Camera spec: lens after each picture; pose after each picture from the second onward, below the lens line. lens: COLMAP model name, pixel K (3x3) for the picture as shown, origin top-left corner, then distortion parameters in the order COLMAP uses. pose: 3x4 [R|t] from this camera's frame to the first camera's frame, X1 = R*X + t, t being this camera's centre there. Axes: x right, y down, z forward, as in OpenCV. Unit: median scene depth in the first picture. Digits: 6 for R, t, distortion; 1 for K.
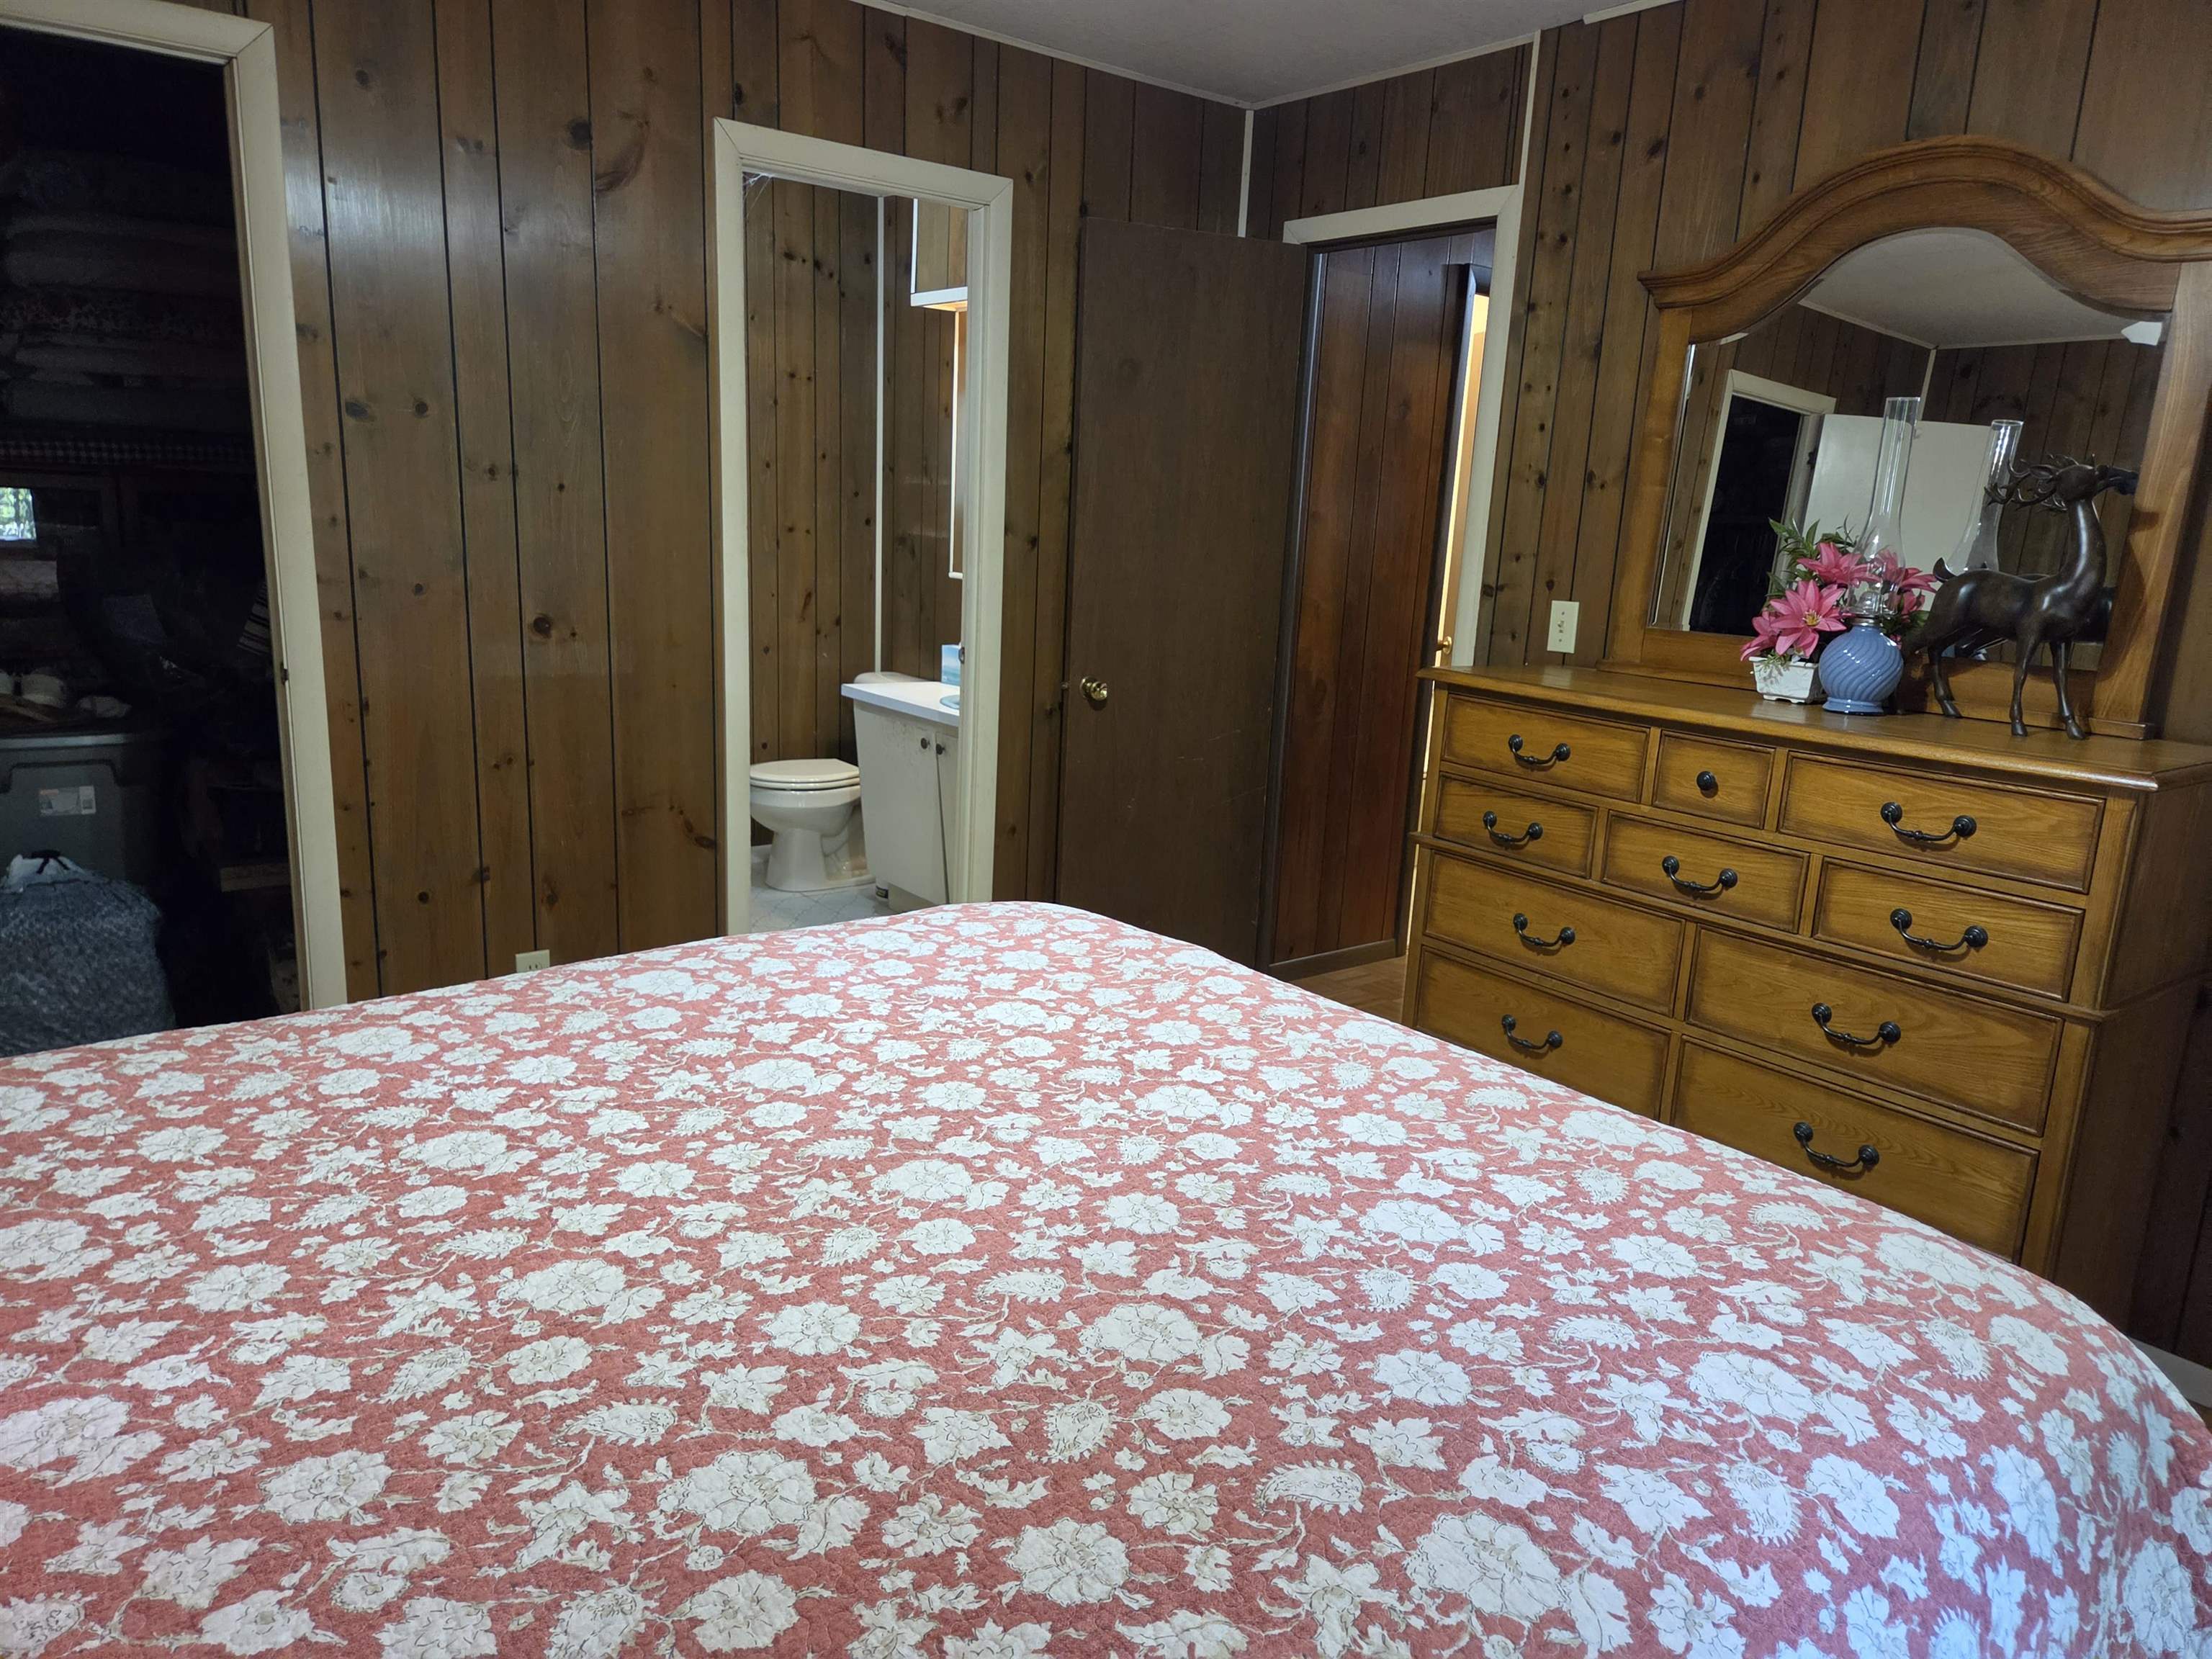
lens RADIAL K [[1476.9, 0, 1127.3], [0, 1476.9, 836.7], [0, 0, 1]] dist [0.052361, -0.028559]
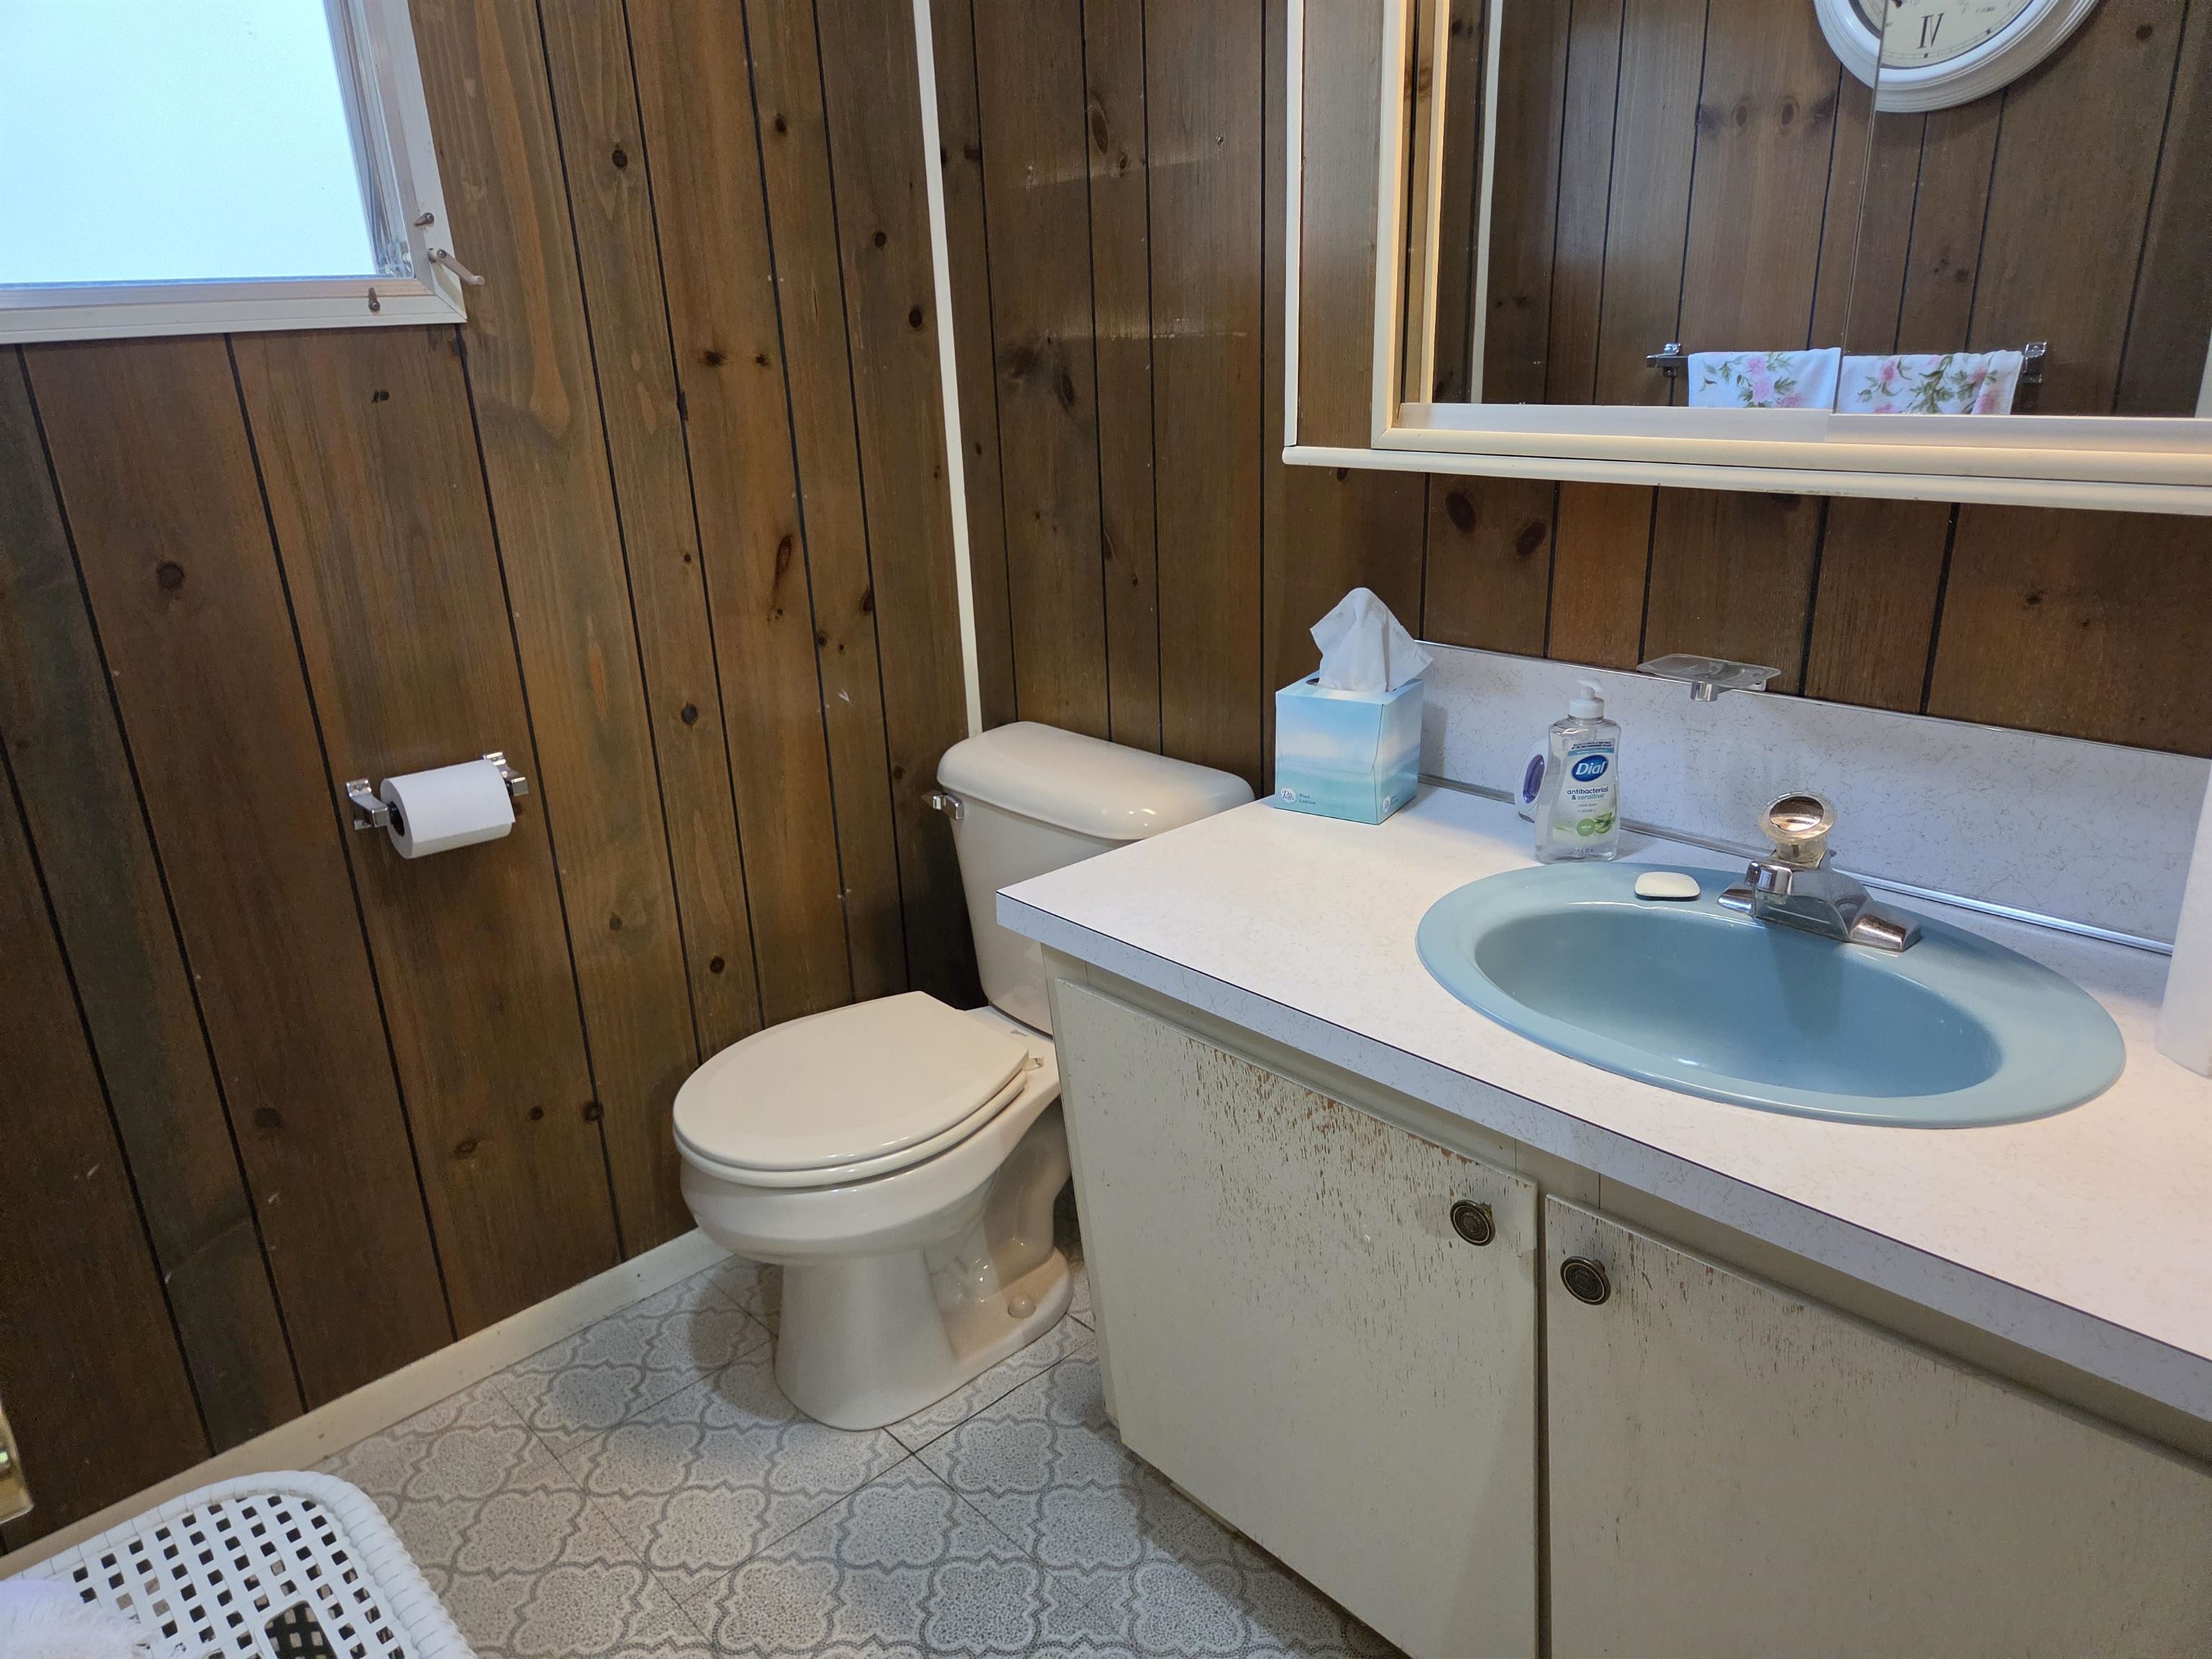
lens RADIAL K [[1476.9, 0, 1090.5], [0, 1476.9, 826.0], [0, 0, 1]] dist [0.052361, -0.028559]
pose [[0.993488, -0.108696, 0.034155, -0.162600], [0.104355, 0.988421, 0.110156, -0.128347], [-0.045733, -0.105874, 0.993327, 0.639820]]
